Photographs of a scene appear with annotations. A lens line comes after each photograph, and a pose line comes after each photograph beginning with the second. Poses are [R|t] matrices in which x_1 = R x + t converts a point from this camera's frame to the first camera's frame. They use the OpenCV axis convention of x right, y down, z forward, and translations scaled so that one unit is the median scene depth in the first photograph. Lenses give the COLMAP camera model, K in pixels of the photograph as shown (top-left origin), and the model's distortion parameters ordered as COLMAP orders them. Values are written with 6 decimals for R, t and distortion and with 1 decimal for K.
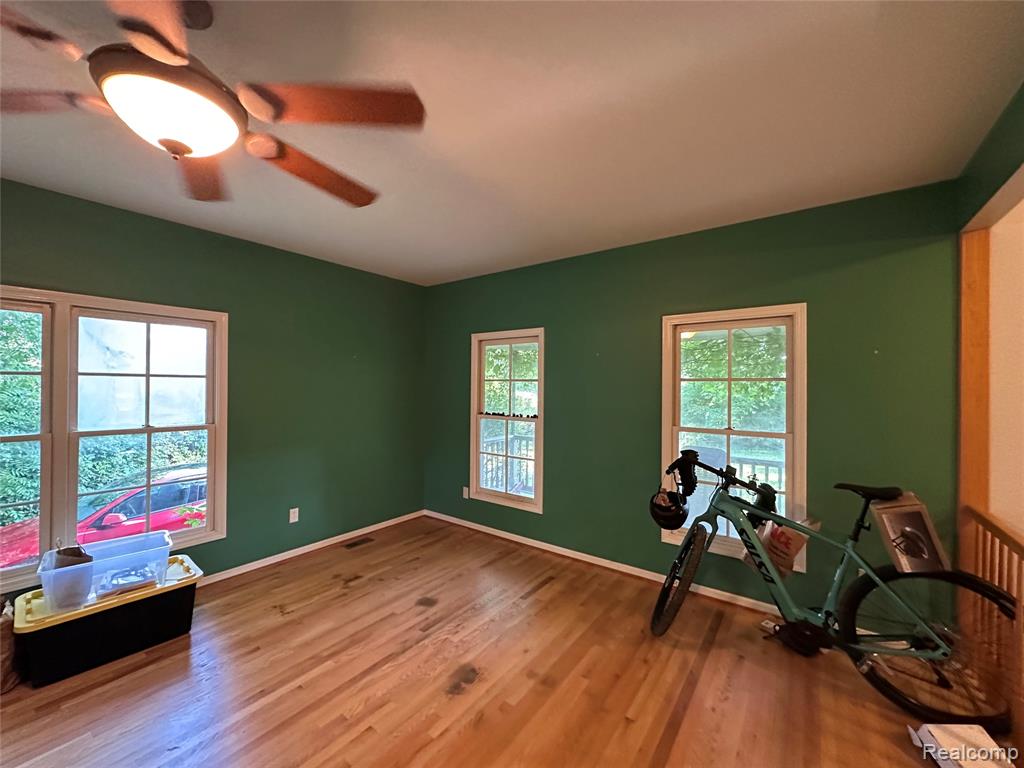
lens RADIAL K [[407.6, 0, 512.8], [0, 407.6, 383.4], [0, 0, 1]] dist [-0.004306, 0.000166]
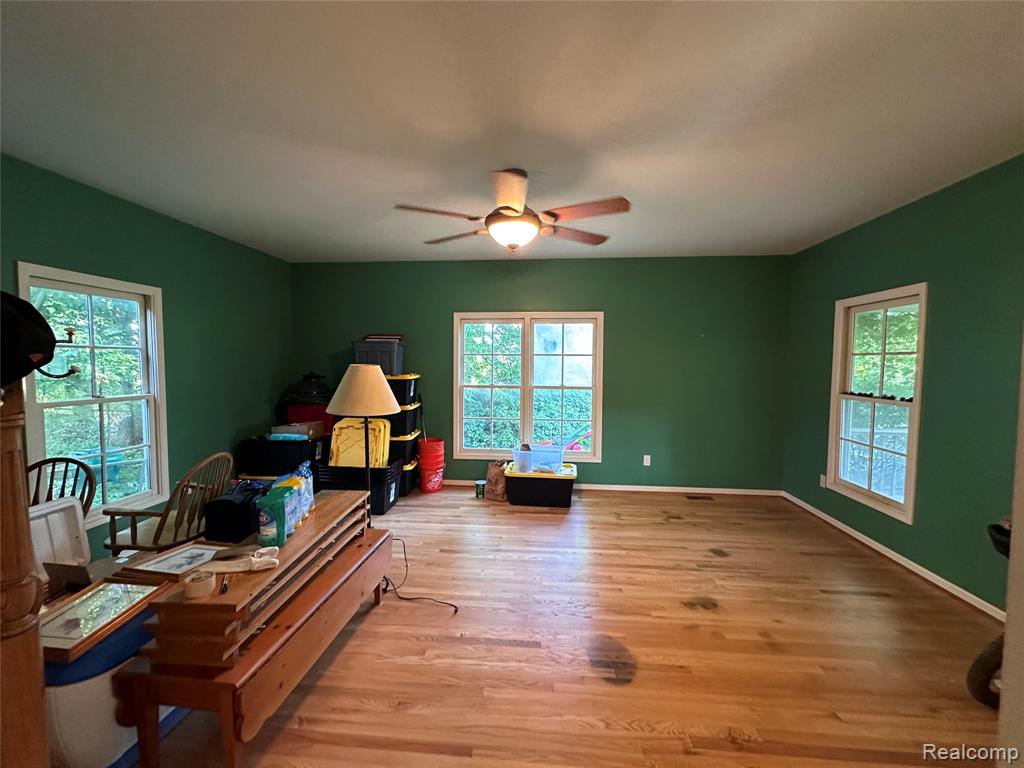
lens RADIAL K [[407.6, 0, 511.4], [0, 407.6, 385.1], [0, 0, 1]] dist [-0.004306, 0.000166]
pose [[0.522751, 0.045227, -0.851285, 0.387771], [0.003930, 0.998453, 0.055458, 0.009390], [0.852477, -0.032336, 0.521764, -0.055543]]
